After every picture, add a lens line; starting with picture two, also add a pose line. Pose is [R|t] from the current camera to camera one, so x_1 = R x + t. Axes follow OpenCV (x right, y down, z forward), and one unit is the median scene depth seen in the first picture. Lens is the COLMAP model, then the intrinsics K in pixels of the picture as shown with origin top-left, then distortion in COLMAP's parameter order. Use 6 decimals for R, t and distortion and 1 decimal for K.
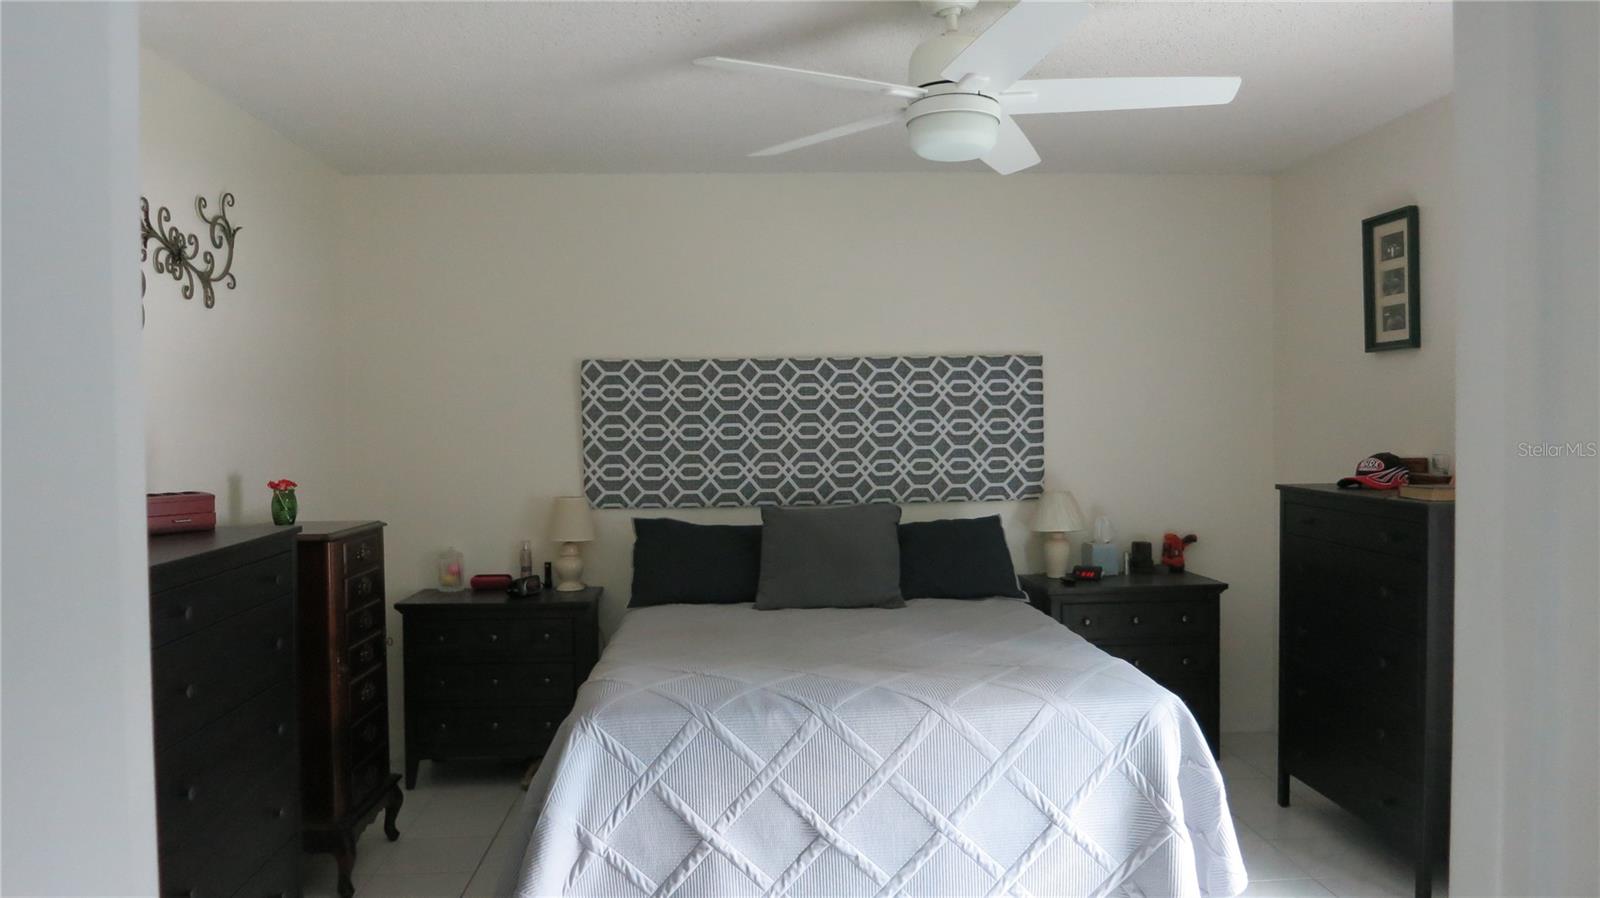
lens RADIAL K [[1150.1, 0, 797.9], [0, 1150.1, 446.8], [0, 0, 1]] dist [-0.037279, -0.003408]
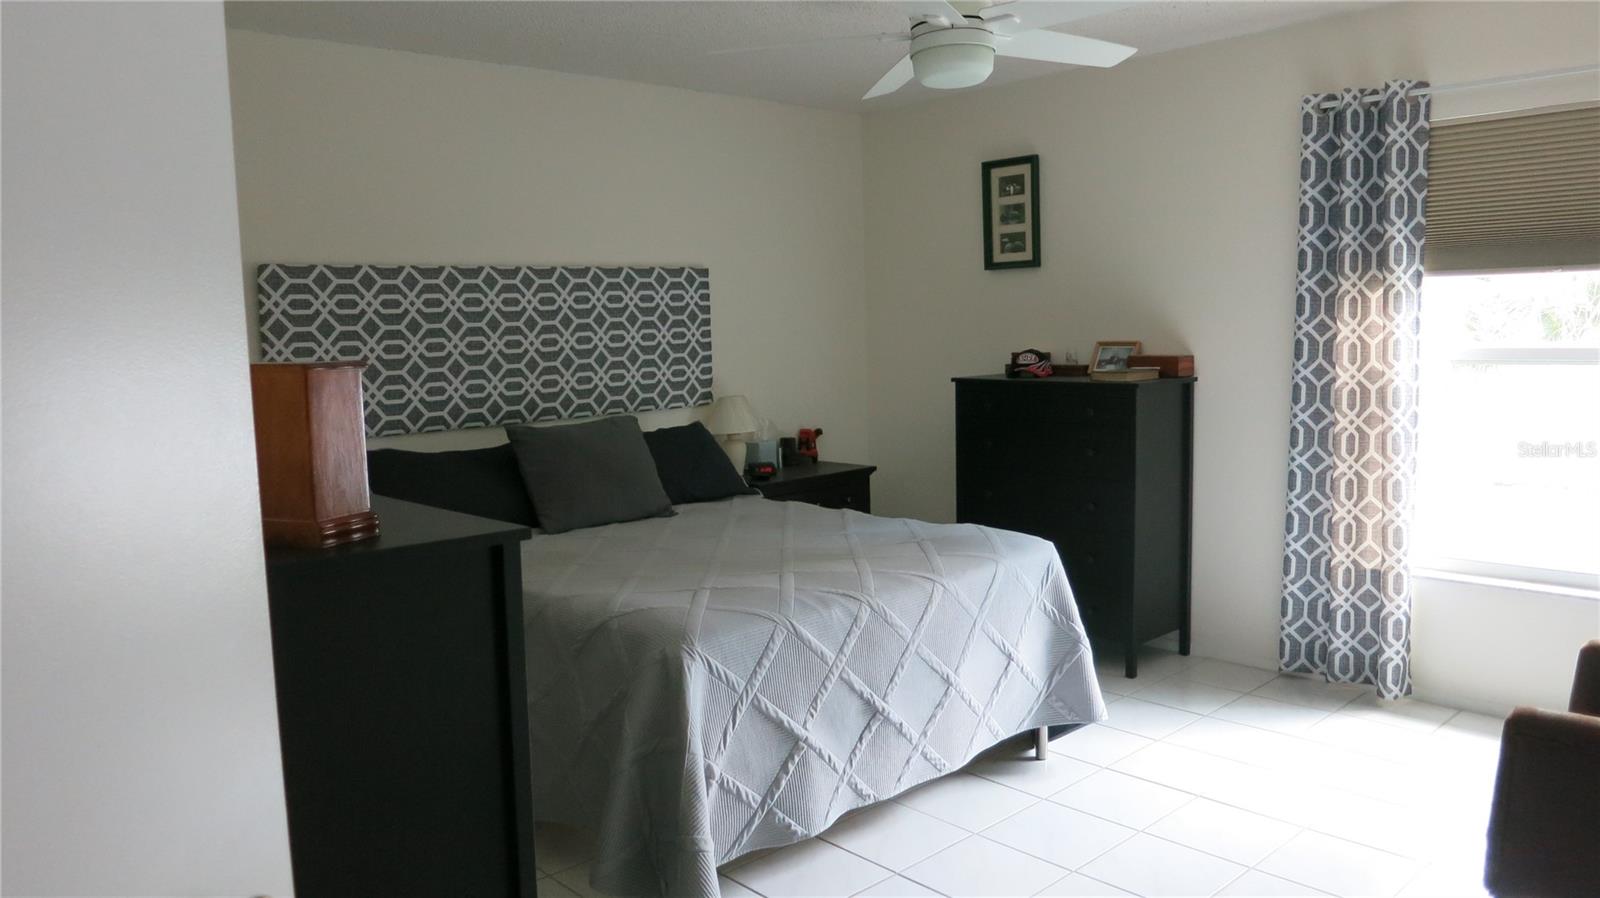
lens RADIAL K [[1150.1, 0, 797.9], [0, 1150.1, 446.8], [0, 0, 1]] dist [-0.037279, -0.003408]
pose [[0.775067, -0.077928, 0.627055, -0.490191], [0.033367, 0.996029, 0.082539, -0.000518], [-0.630997, -0.043050, 0.774590, 0.154971]]
